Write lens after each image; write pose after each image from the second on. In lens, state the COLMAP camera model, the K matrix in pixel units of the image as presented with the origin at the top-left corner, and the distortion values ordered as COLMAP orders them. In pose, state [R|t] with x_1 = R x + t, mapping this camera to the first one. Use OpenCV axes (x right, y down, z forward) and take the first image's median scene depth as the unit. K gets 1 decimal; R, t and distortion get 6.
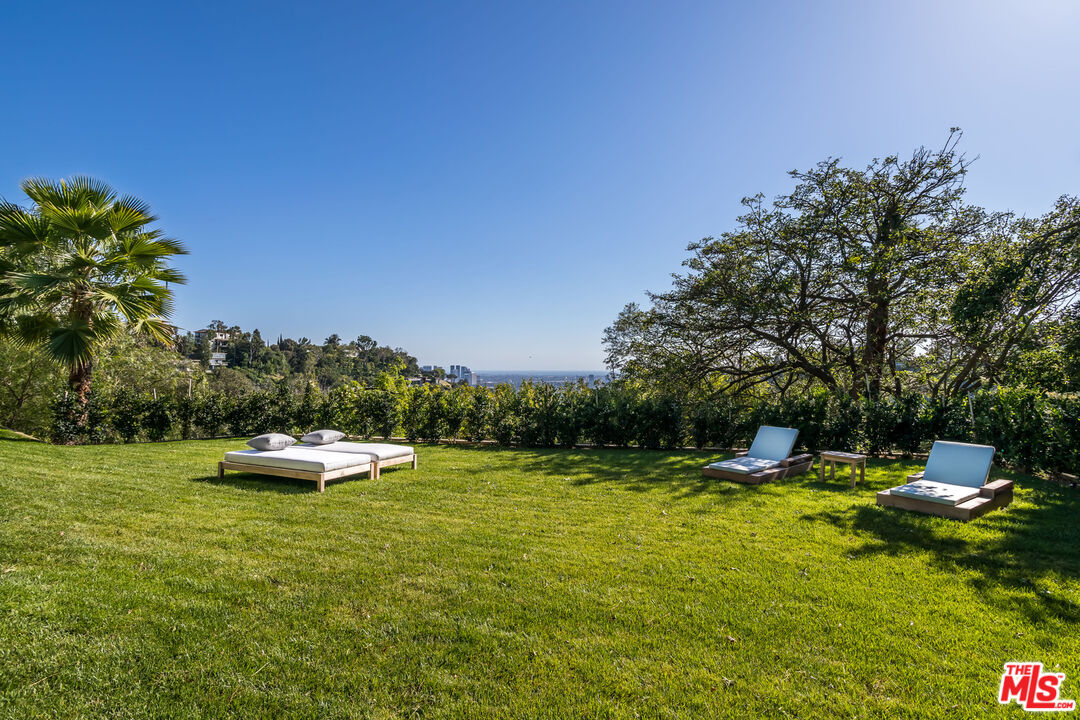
lens RADIAL K [[518.1, 0, 540.0], [0, 518.1, 360.0], [0, 0, 1]] dist [-0.055537, 0.036320]
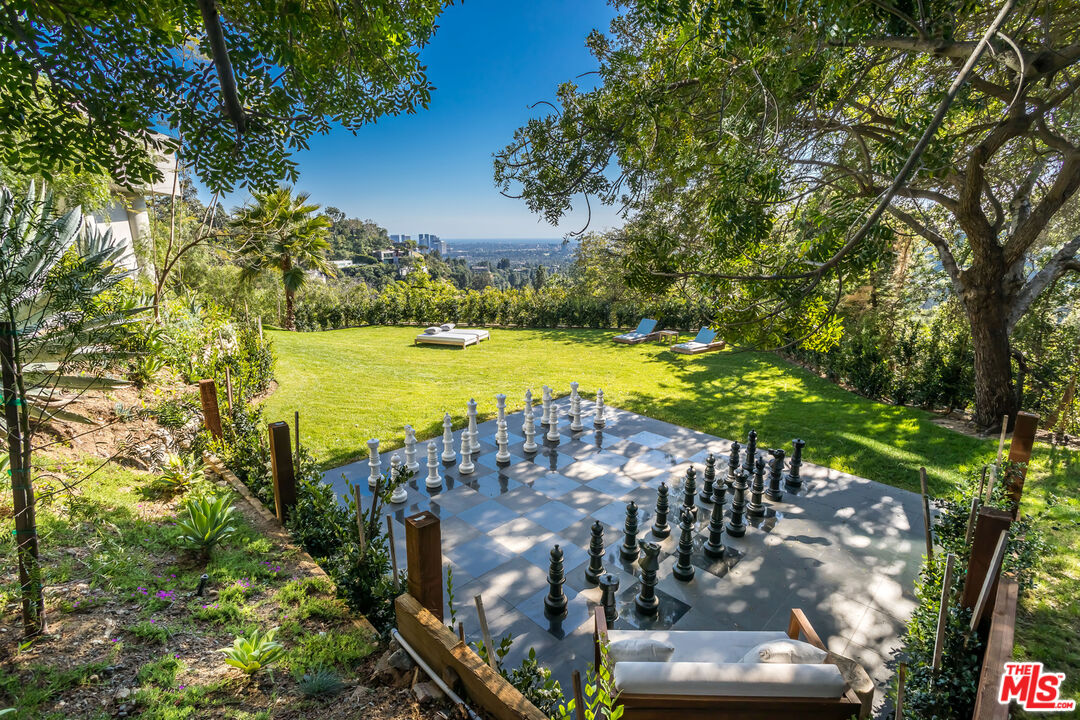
lens RADIAL K [[518.1, 0, 540.0], [0, 518.1, 360.0], [0, 0, 1]] dist [-0.055537, 0.036320]
pose [[0.998577, -0.019284, 0.049719, -0.098090], [0.006327, 0.968580, 0.248621, -0.203709], [-0.052951, -0.247952, 0.967324, -0.940980]]
